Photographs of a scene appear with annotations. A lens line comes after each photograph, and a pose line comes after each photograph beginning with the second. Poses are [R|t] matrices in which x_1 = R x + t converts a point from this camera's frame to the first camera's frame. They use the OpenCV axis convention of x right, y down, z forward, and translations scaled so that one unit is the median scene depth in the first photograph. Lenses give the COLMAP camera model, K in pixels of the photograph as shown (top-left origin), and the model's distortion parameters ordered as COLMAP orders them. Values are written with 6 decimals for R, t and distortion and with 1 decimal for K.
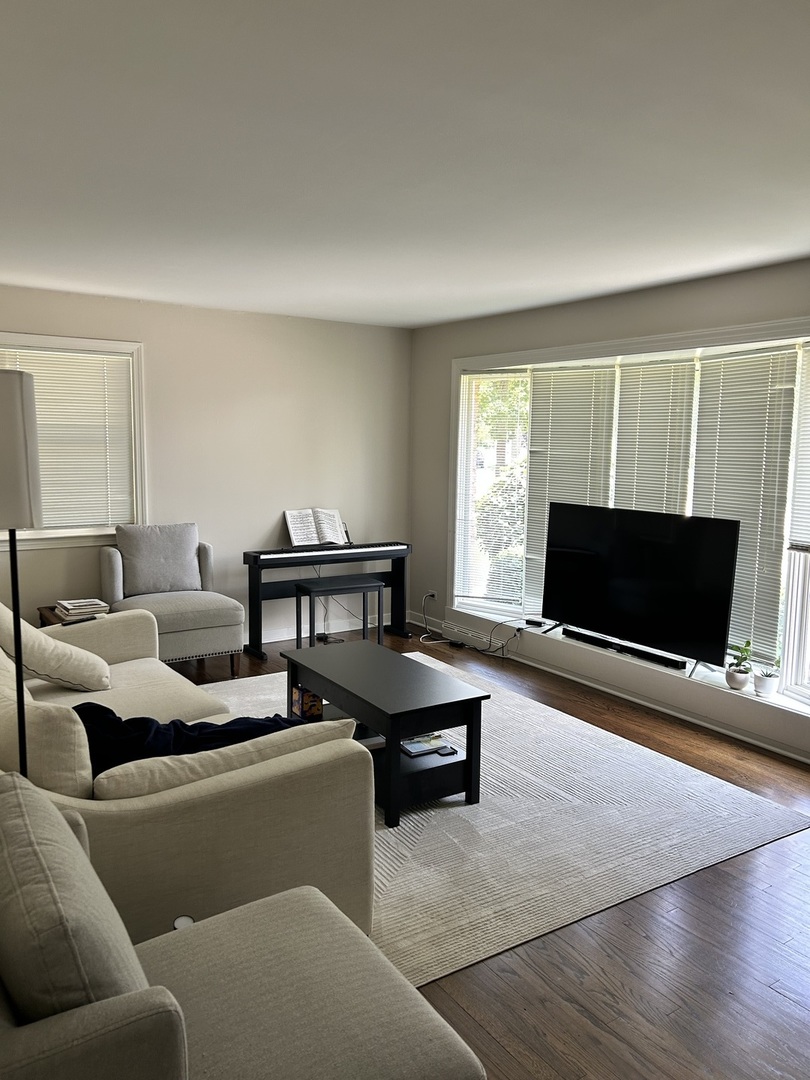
lens RADIAL K [[810.5, 0, 405.5], [0, 810.5, 542.0], [0, 0, 1]] dist [0.080488, -0.109707]
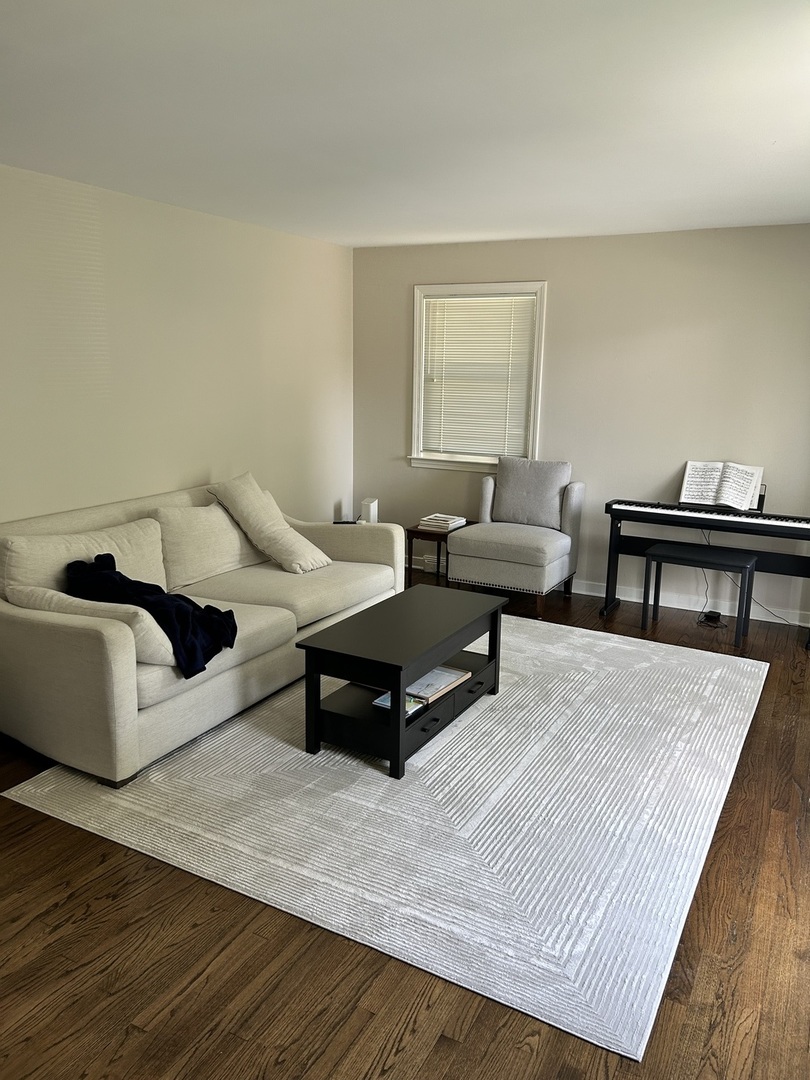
lens RADIAL K [[810.5, 0, 405.5], [0, 810.5, 542.0], [0, 0, 1]] dist [0.080488, -0.109707]
pose [[0.480124, 0.184648, -0.857547, 0.524741], [-0.123487, 0.982087, 0.142326, -0.045514], [0.868465, 0.037562, 0.494325, 0.347901]]
